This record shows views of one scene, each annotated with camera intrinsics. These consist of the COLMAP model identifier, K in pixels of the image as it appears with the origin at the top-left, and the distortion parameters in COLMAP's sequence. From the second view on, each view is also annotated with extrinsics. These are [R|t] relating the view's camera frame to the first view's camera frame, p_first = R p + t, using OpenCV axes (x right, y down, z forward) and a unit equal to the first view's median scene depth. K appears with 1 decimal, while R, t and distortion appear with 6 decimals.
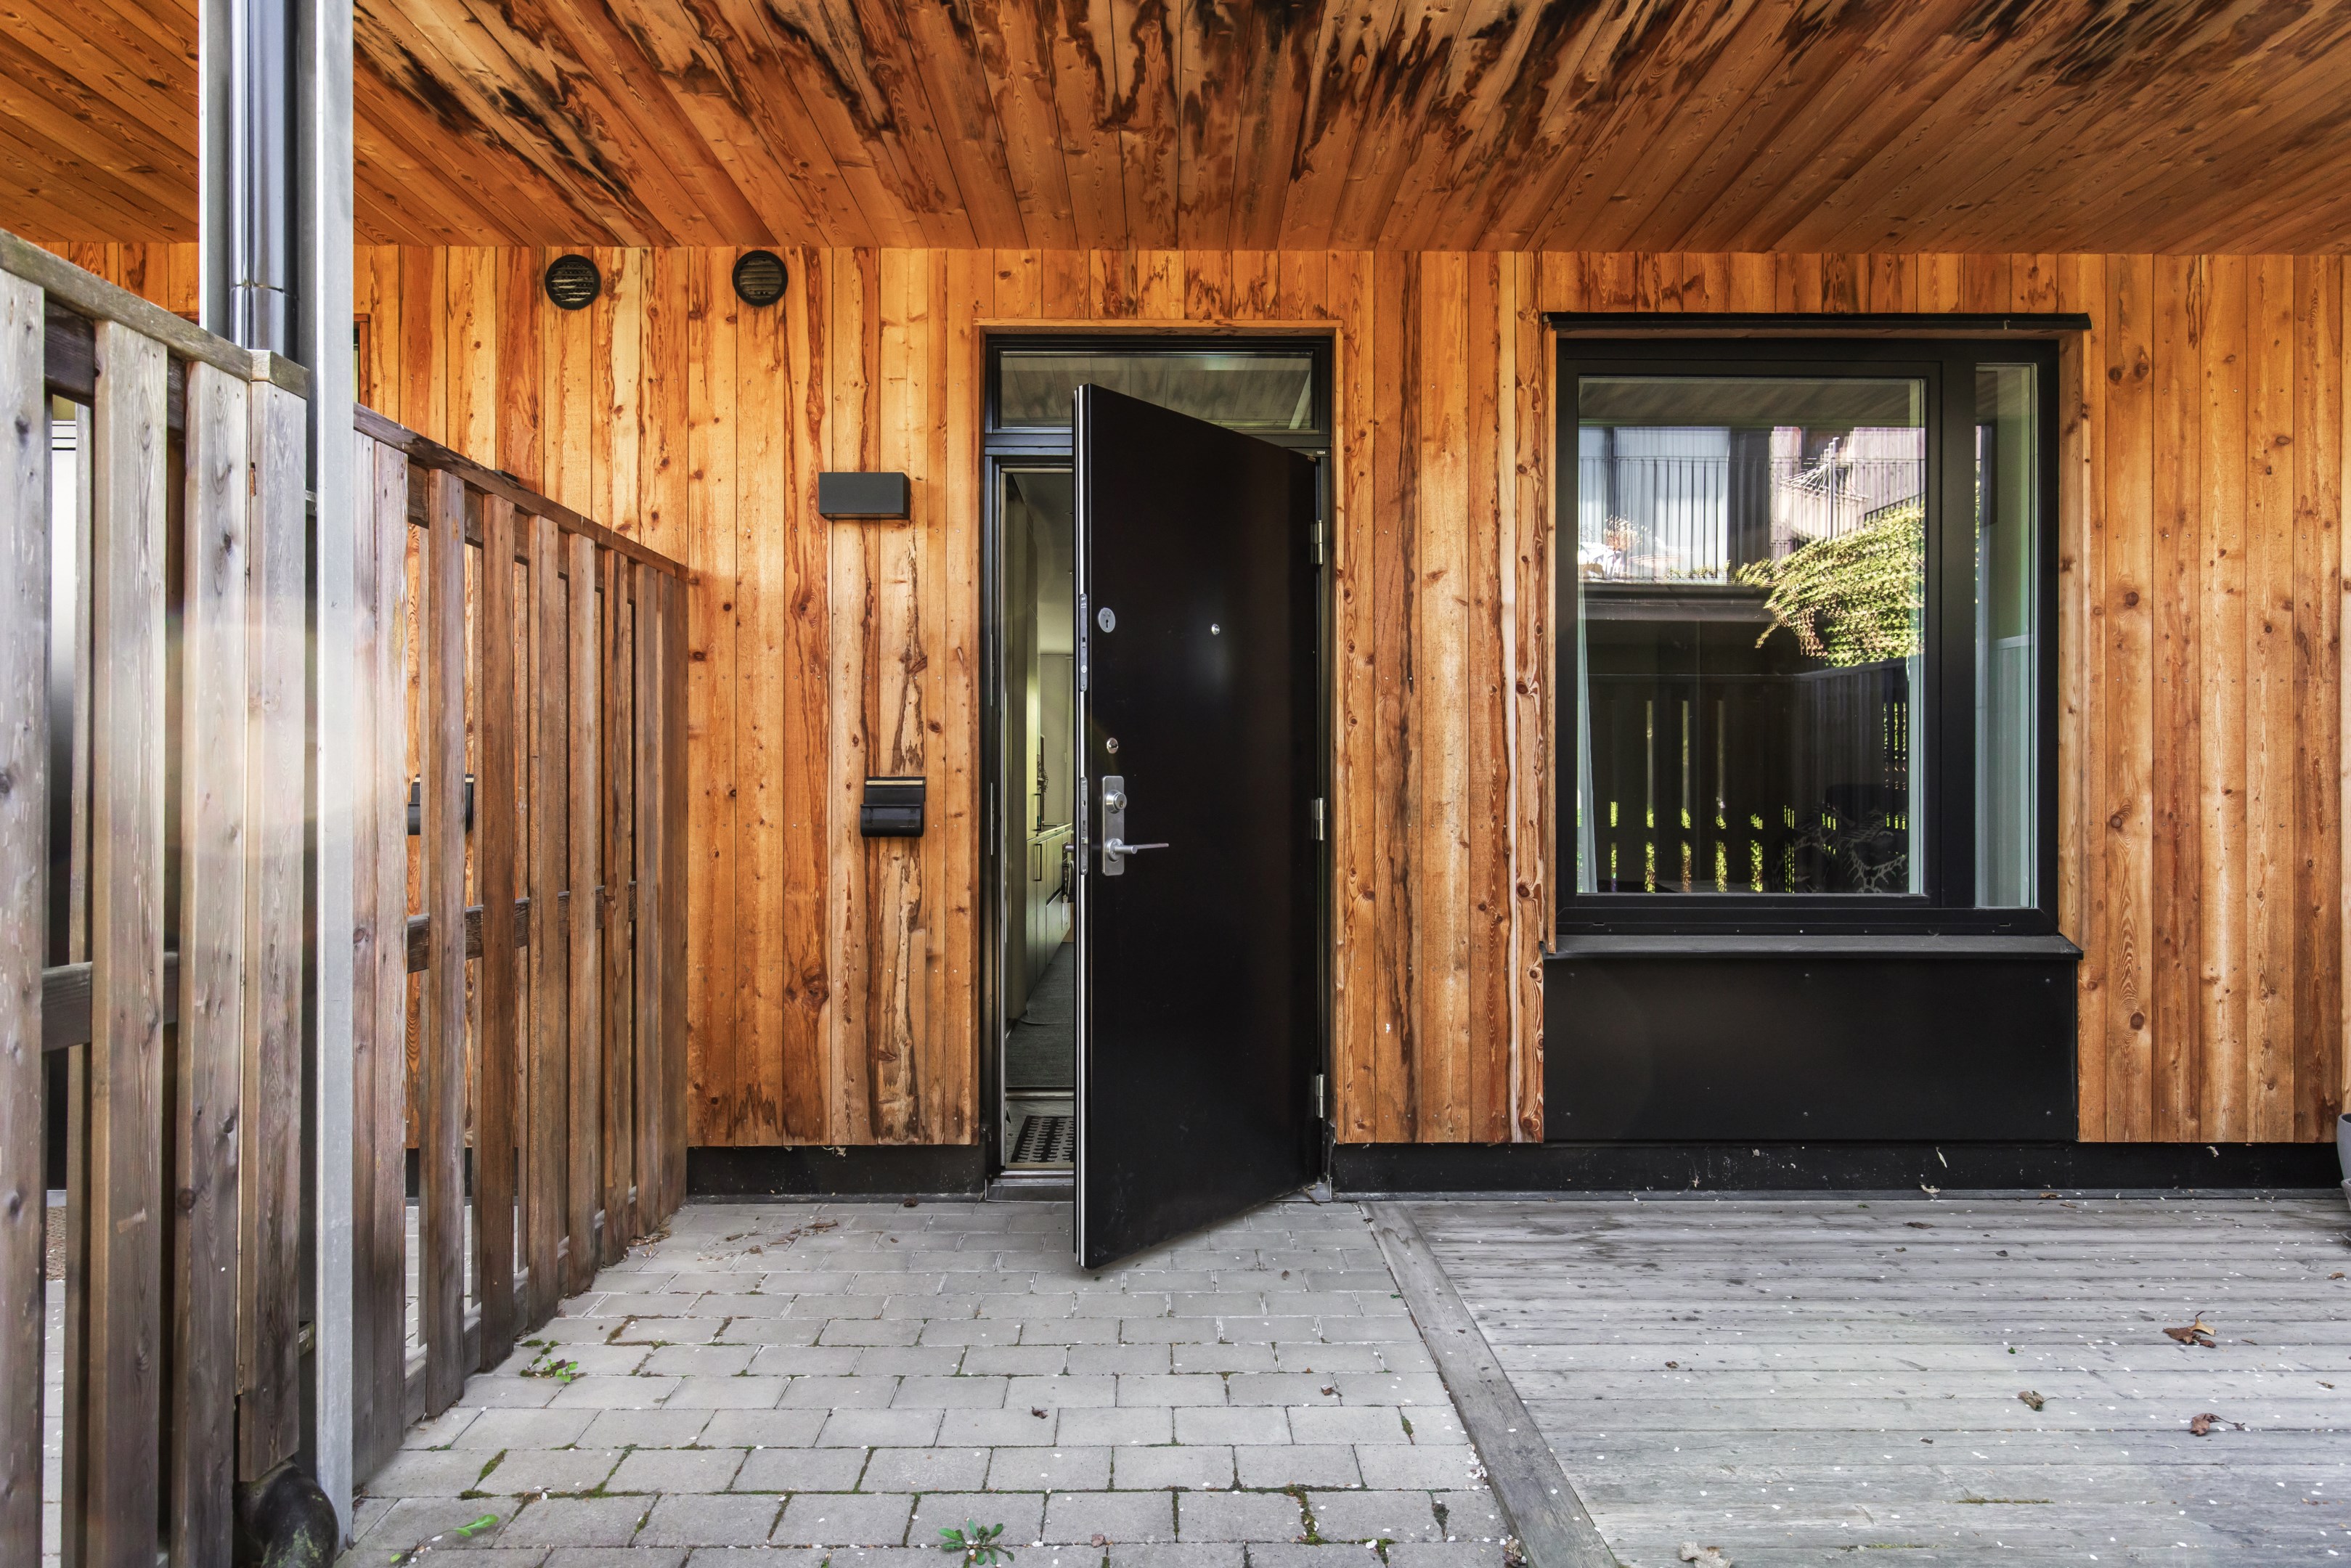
lens RADIAL K [[1325.4, 0, 1188.4], [0, 1325.4, 777.5], [0, 0, 1]] dist [-0.000467, 0.000476]
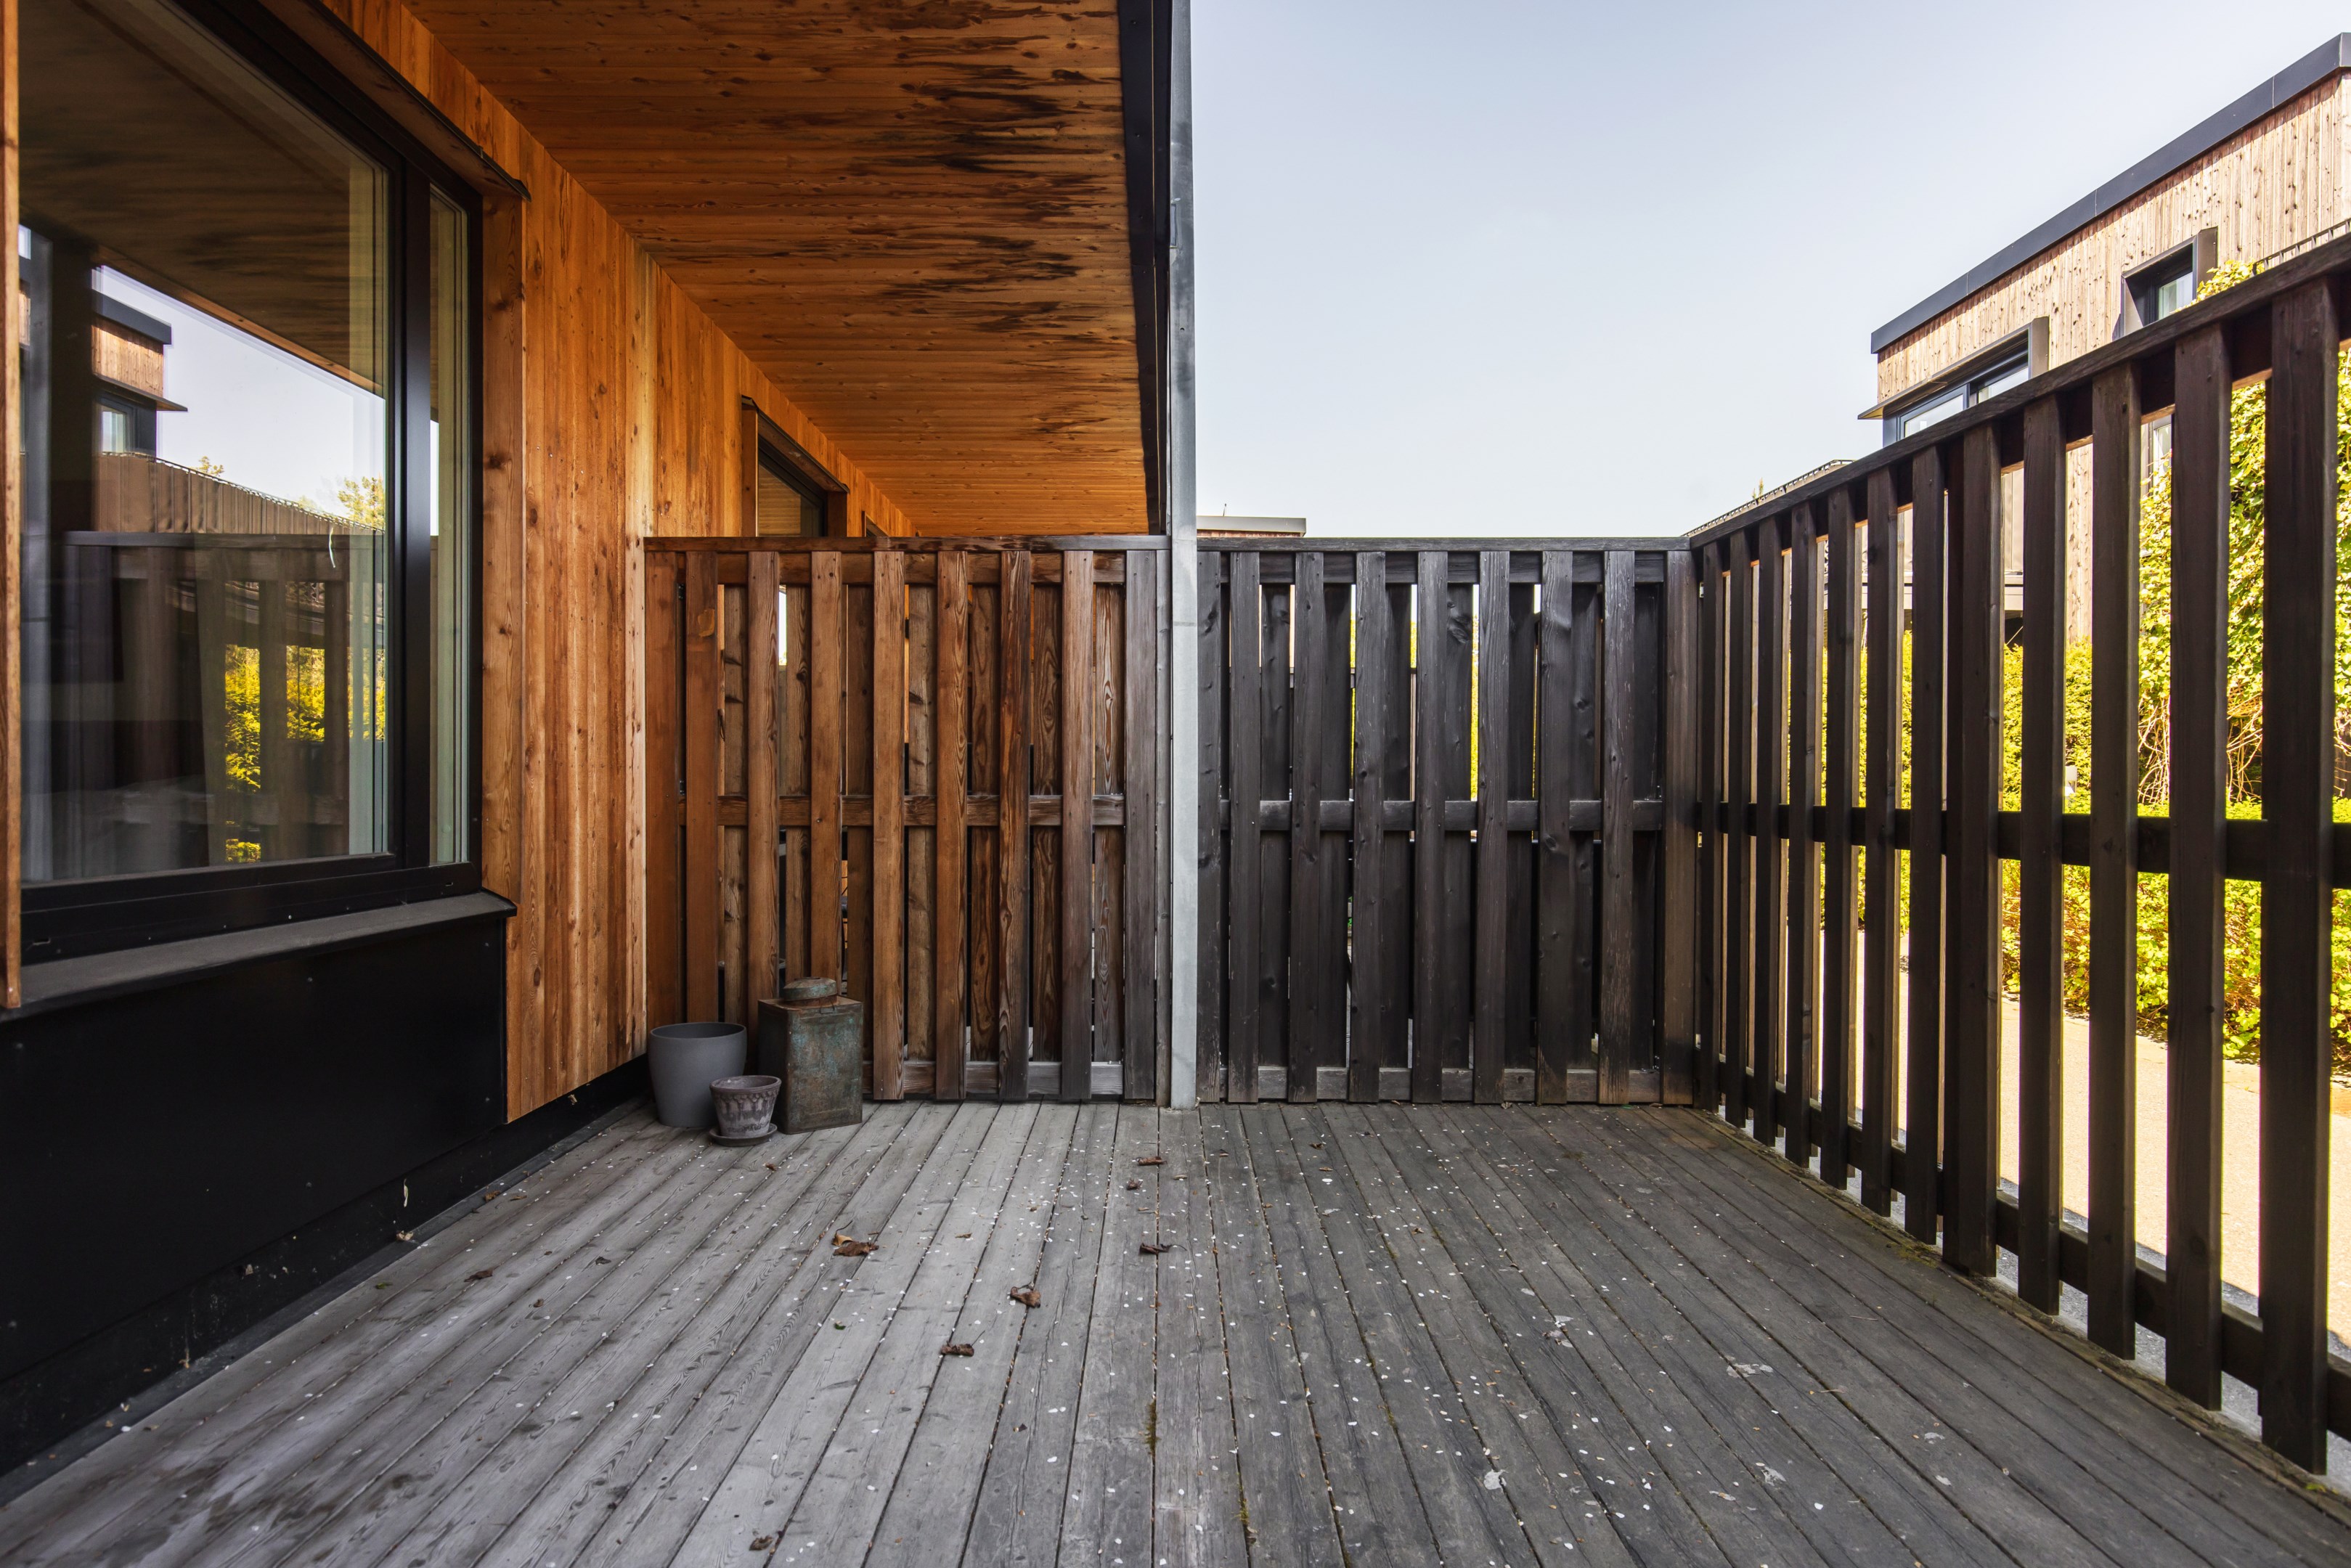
lens RADIAL K [[1354.0, 0, 1175.5], [0, 1354.0, 784.0], [0, 0, 1]] dist [-0.002291, -0.000628]
pose [[0.027640, -0.005094, 0.999605, -0.139795], [-0.013849, 0.999889, 0.005478, 0.026031], [-0.999522, -0.013995, 0.027566, 0.358843]]
